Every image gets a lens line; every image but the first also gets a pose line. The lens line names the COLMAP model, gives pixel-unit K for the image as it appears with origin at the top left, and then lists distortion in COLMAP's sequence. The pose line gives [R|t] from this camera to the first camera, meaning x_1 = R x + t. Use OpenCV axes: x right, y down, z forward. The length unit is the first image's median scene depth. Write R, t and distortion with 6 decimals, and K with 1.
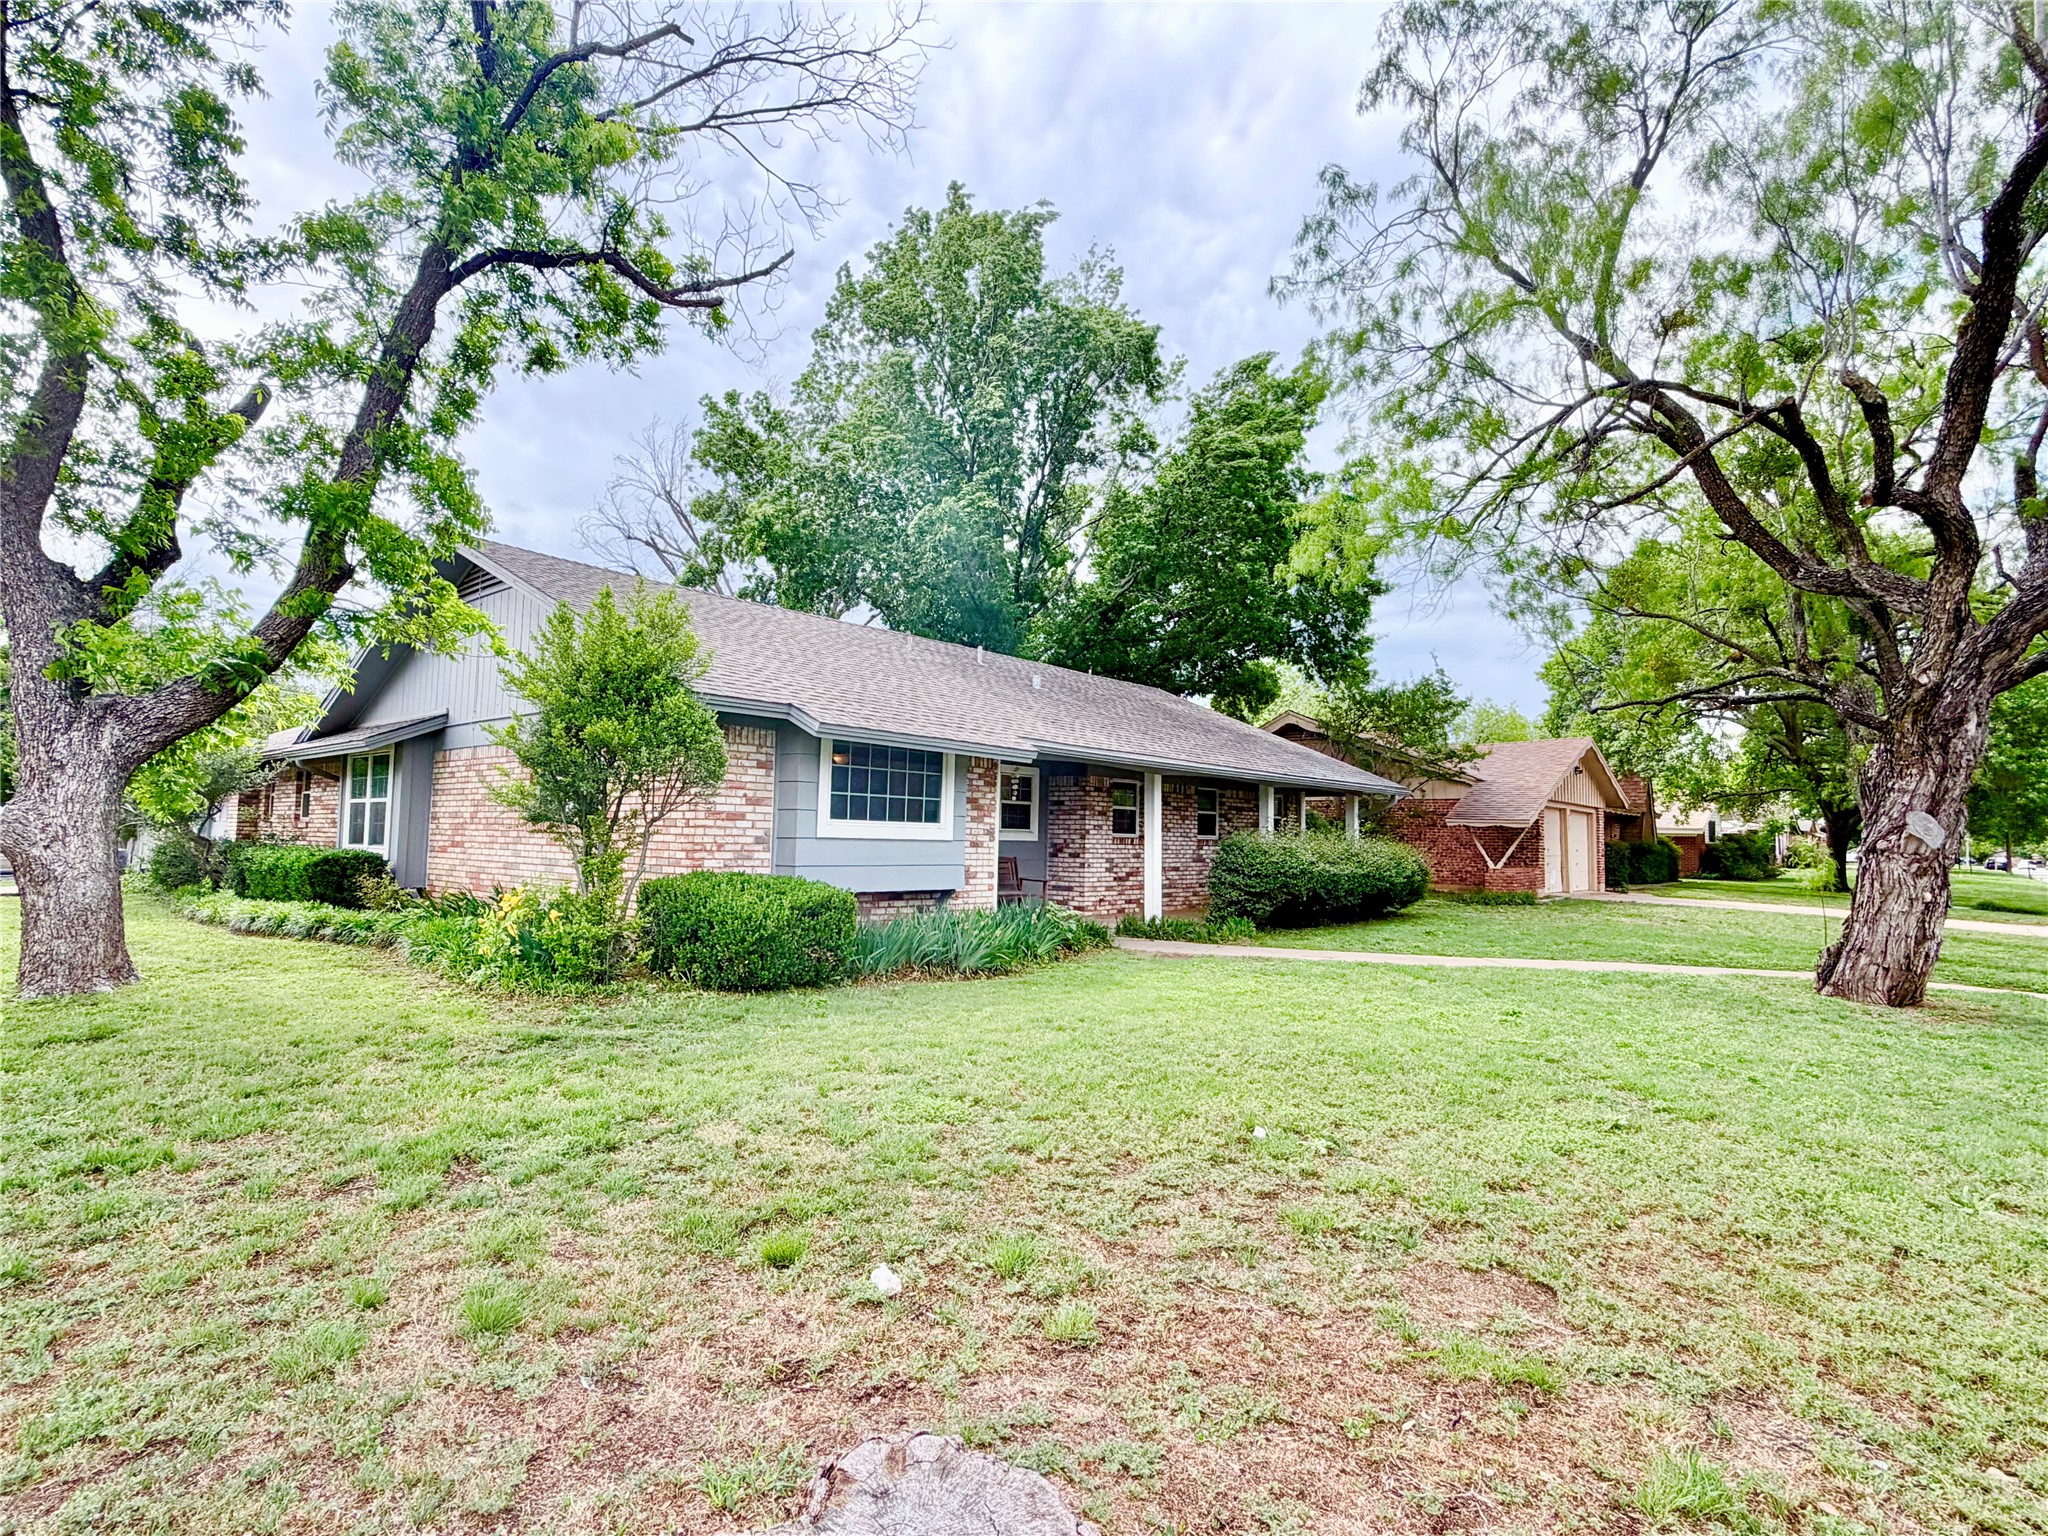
lens RADIAL K [[1000.9, 0, 1024.0], [0, 1000.9, 768.0], [0, 0, 1]] dist [0.000059, -0.000003]
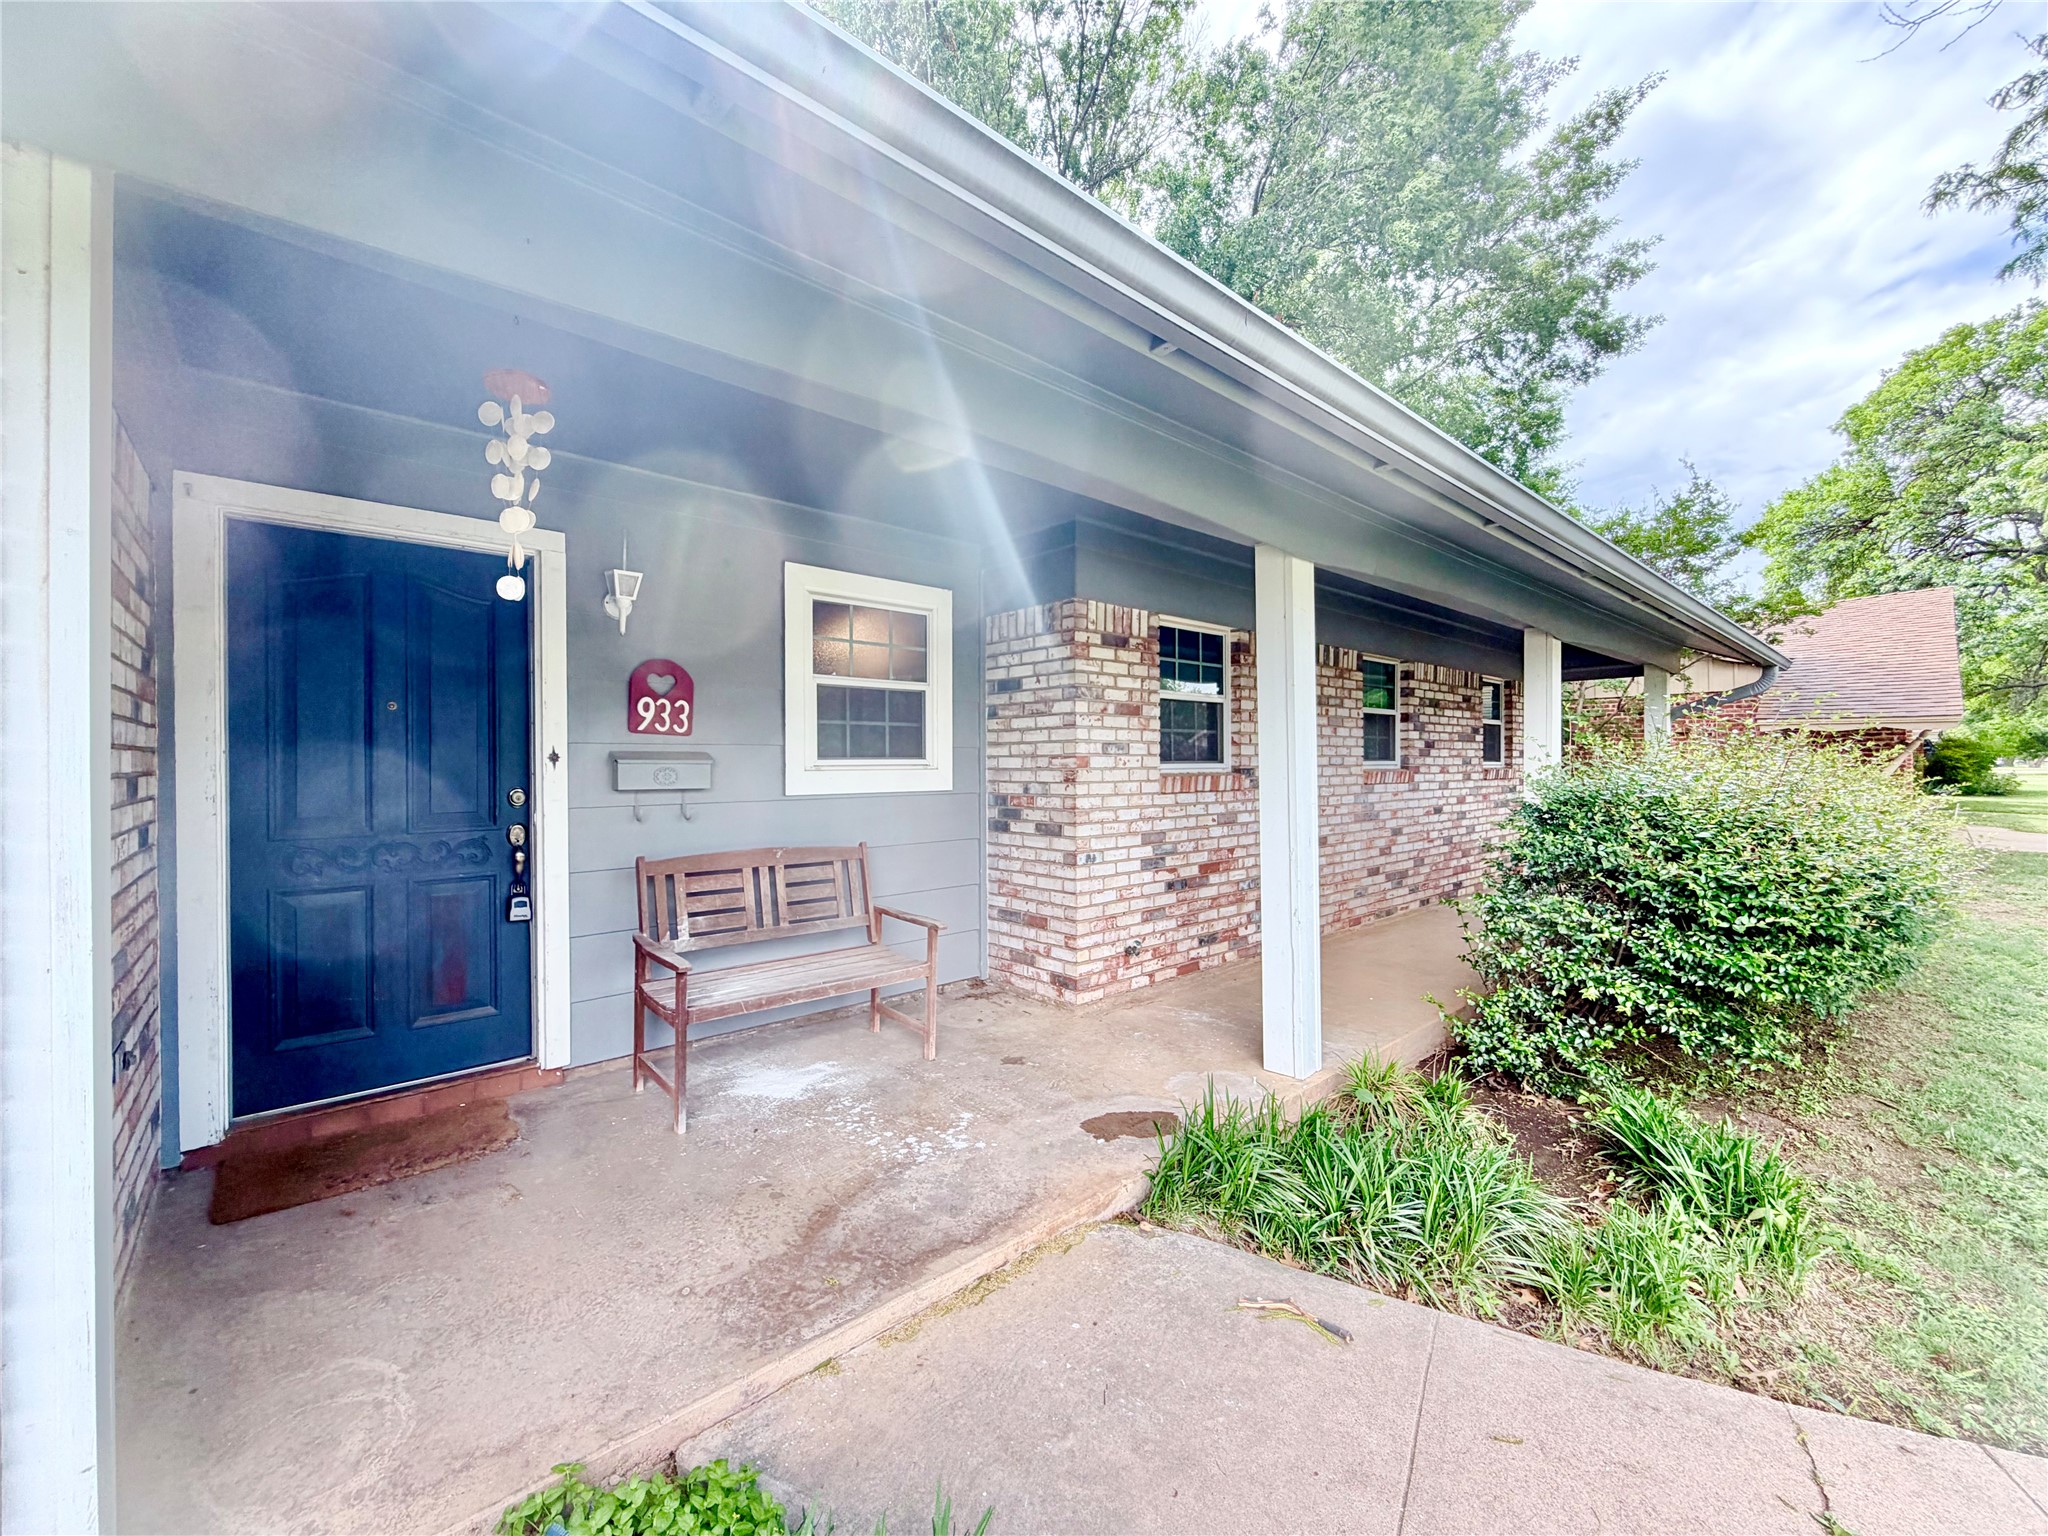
lens RADIAL K [[817.3, 0, 1012.9], [0, 817.3, 765.2], [0, 0, 1]] dist [0.000415, 0.000161]
pose [[0.991387, -0.026794, -0.128191, 0.074151], [0.035694, 0.997071, 0.067639, 0.044029], [0.126003, -0.071632, 0.989440, 0.704503]]
